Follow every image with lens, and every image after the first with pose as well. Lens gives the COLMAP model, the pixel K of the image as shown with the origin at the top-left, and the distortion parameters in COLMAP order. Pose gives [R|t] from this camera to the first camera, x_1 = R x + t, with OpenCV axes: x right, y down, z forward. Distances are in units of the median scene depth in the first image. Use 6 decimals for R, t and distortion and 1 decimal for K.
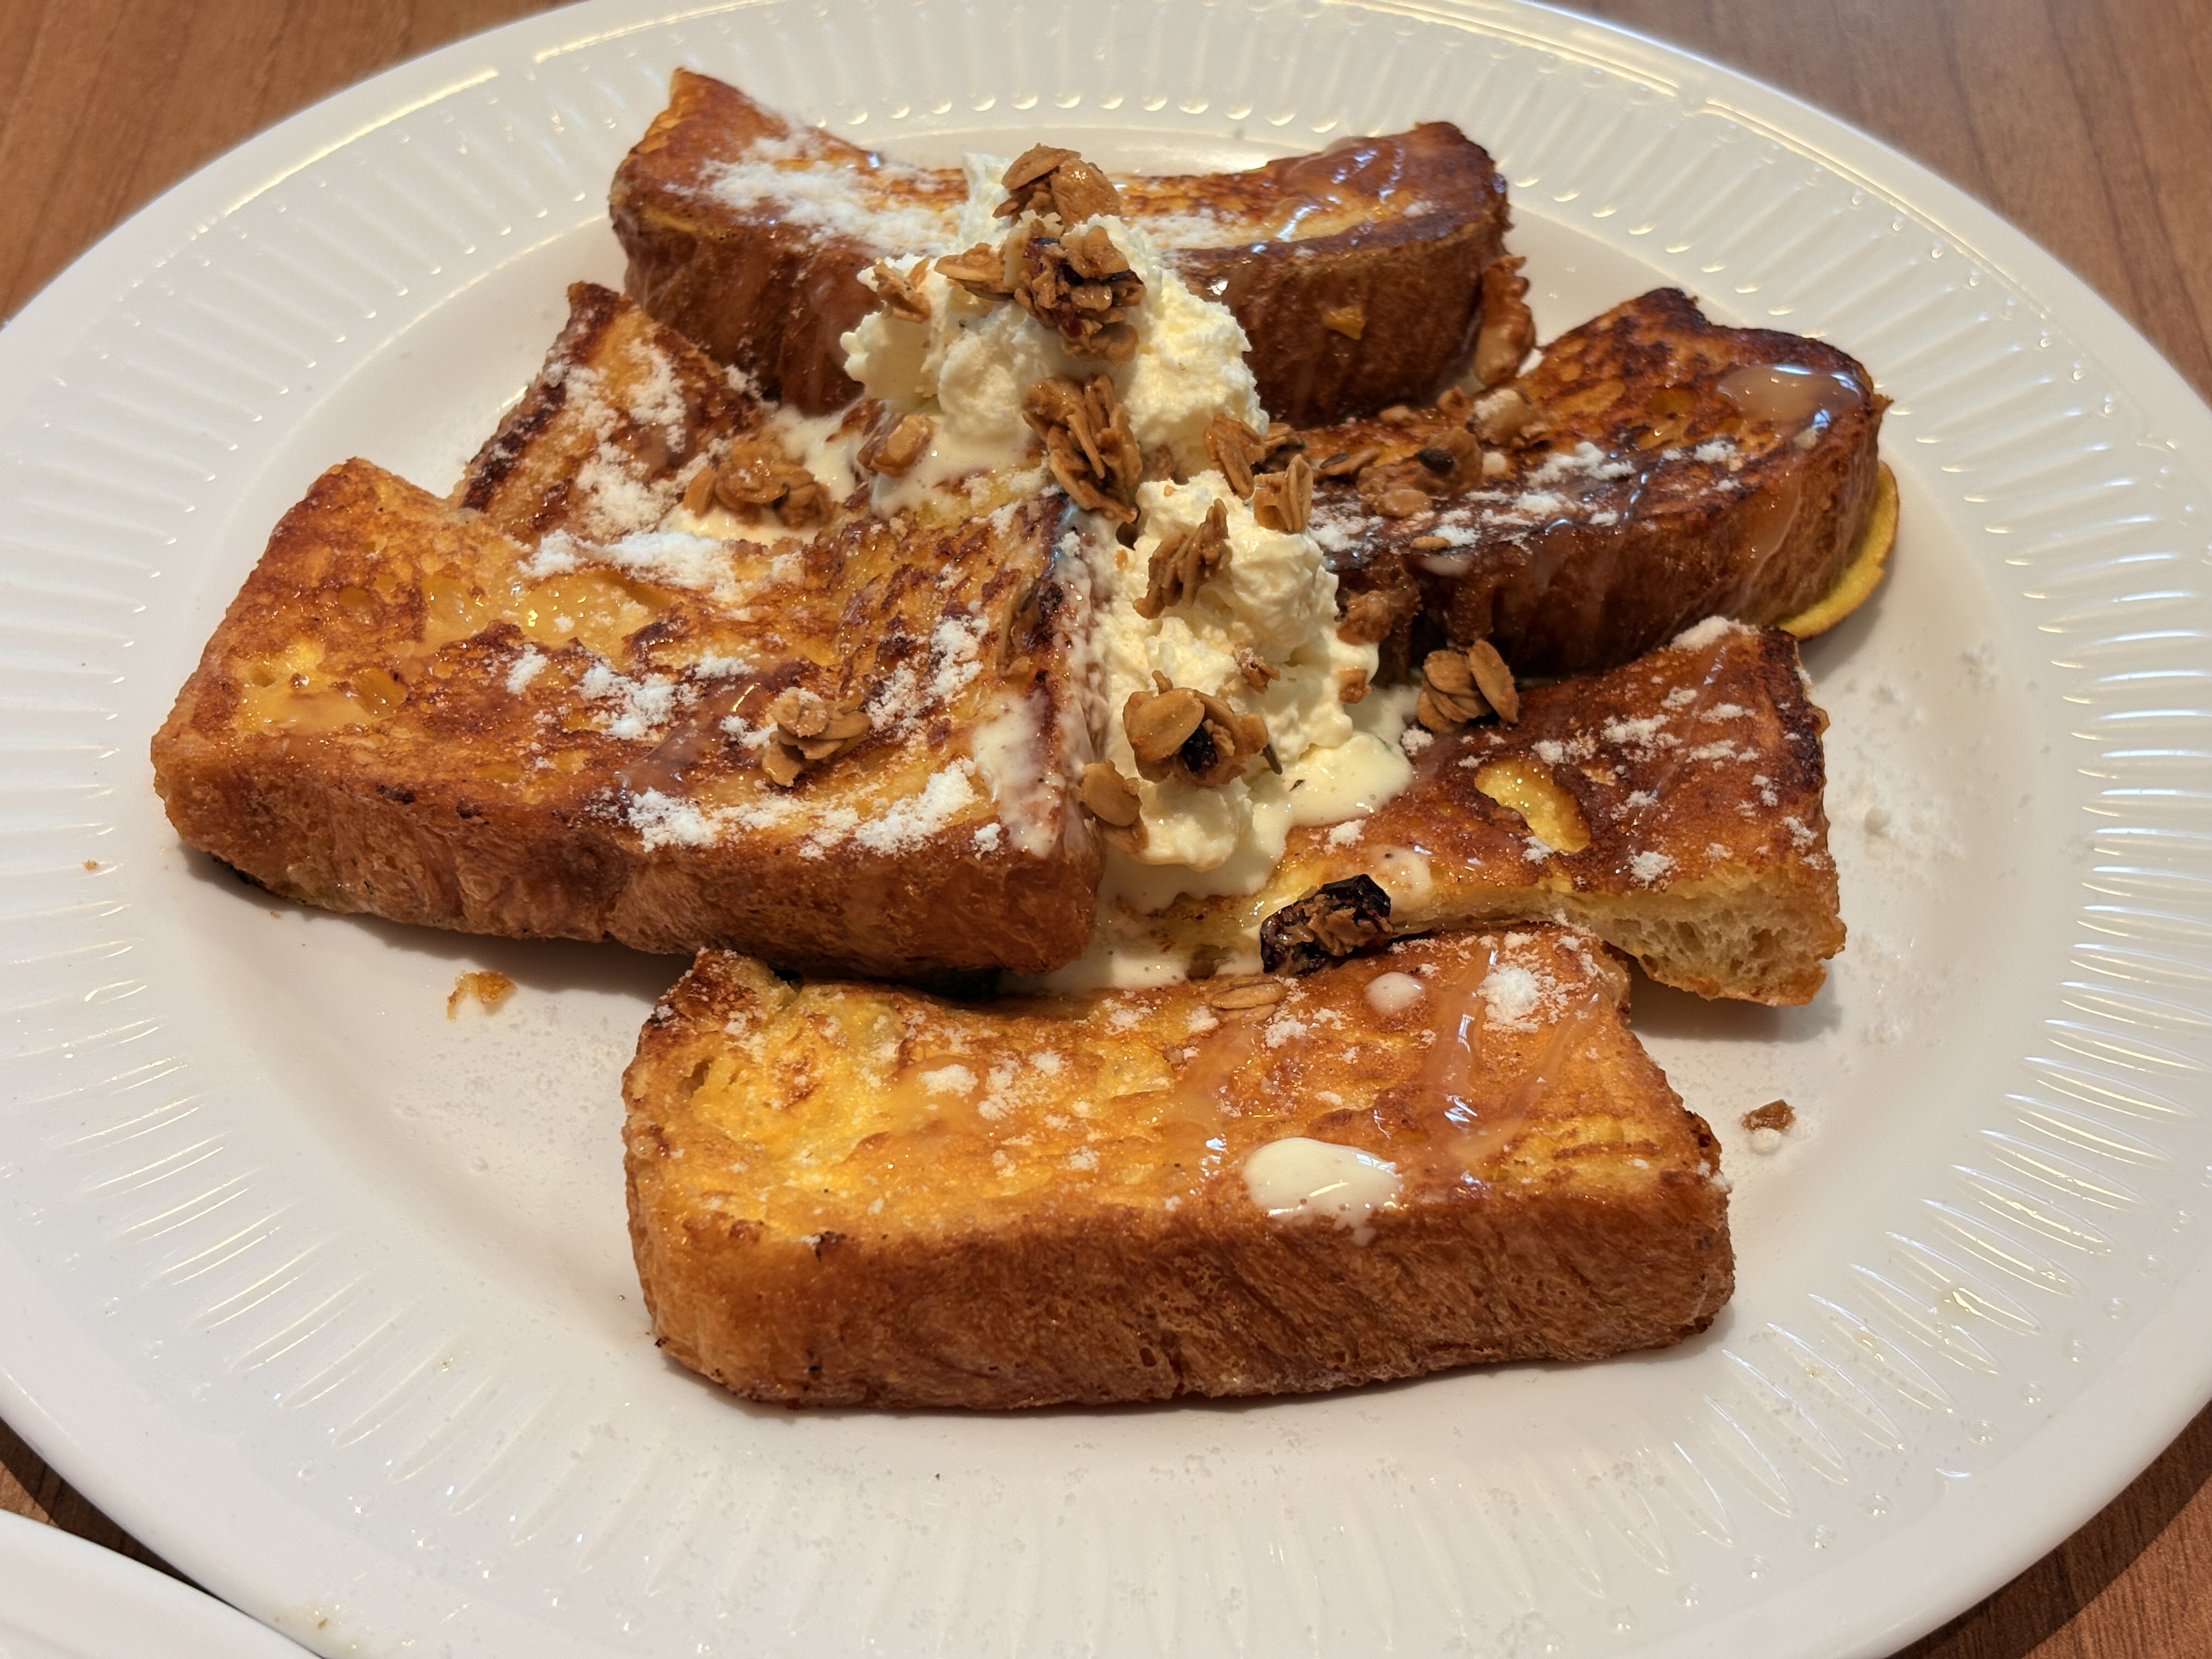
lens RADIAL K [[3220.3, 0, 1105.7], [0, 3220.3, 835.4], [0, 0, 1]] dist [0.142534, 0.000000]
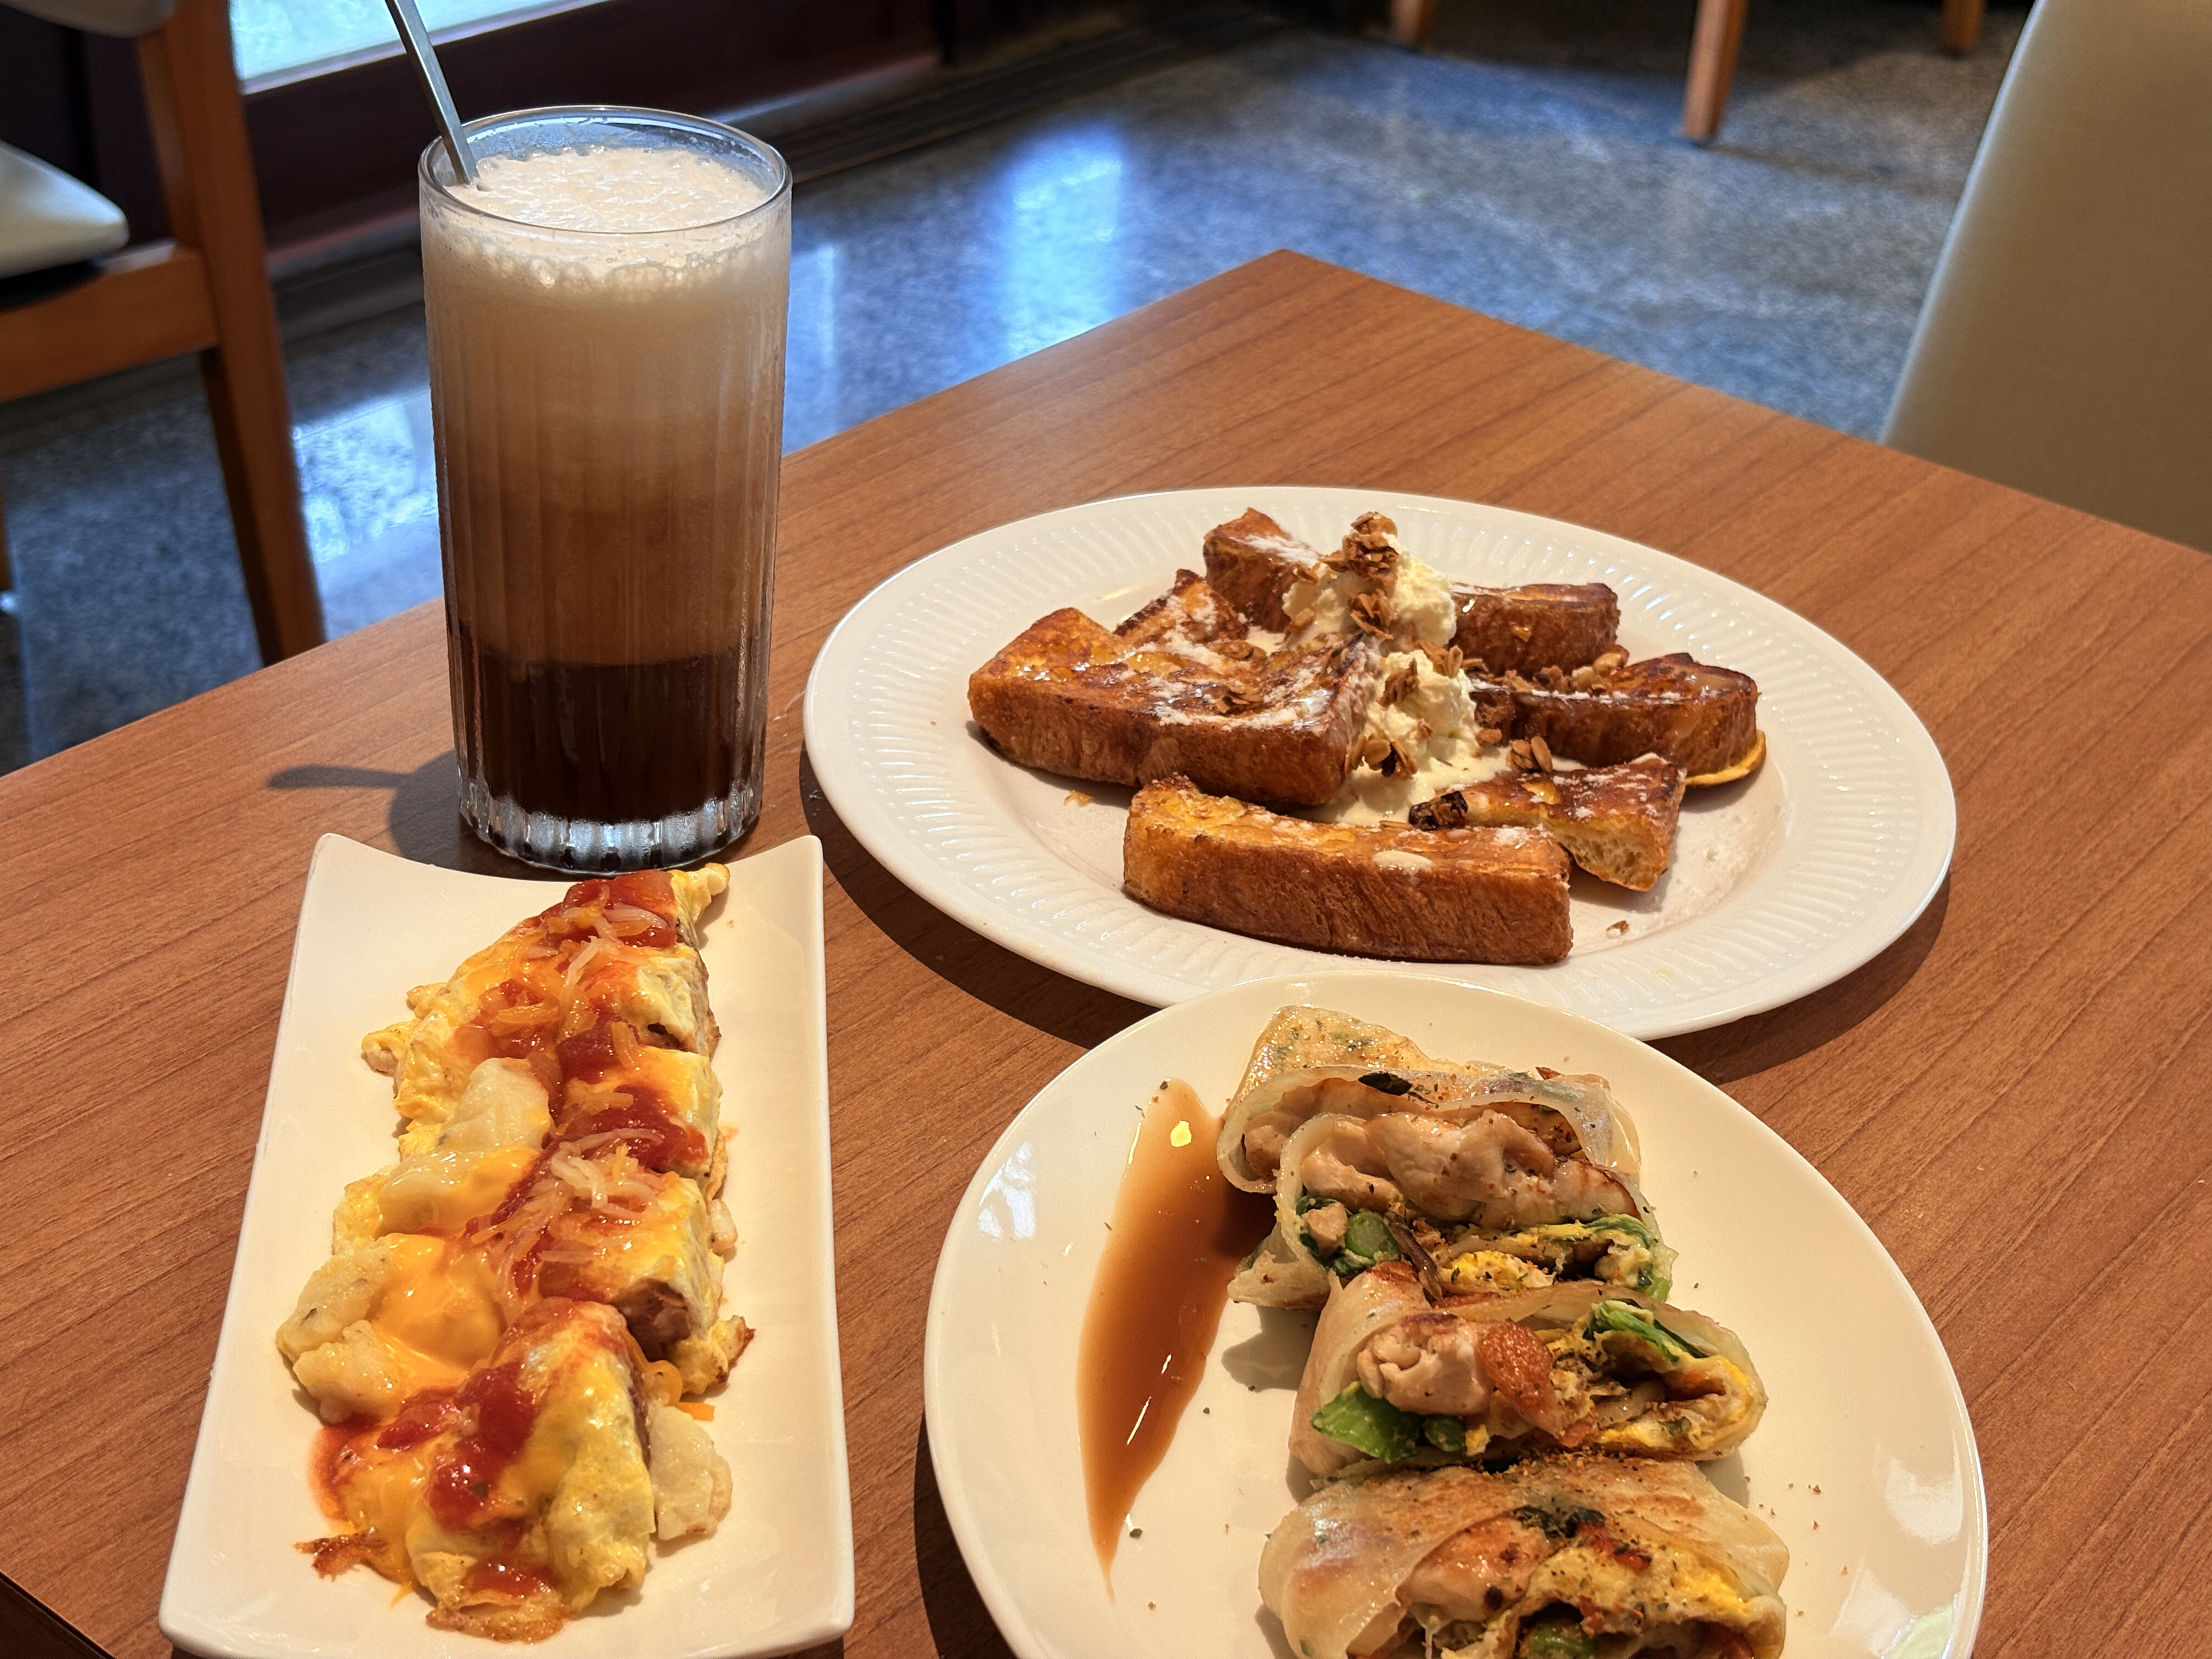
lens RADIAL K [[3220.3, 0, 1107.6], [0, 3220.3, 824.7], [0, 0, 1]] dist [0.142534, 0.000000]
pose [[0.966693, 0.157021, -0.202112, 0.297527], [-0.212017, 0.933644, -0.288717, 0.729171], [0.143366, 0.321952, 0.935838, -1.157596]]
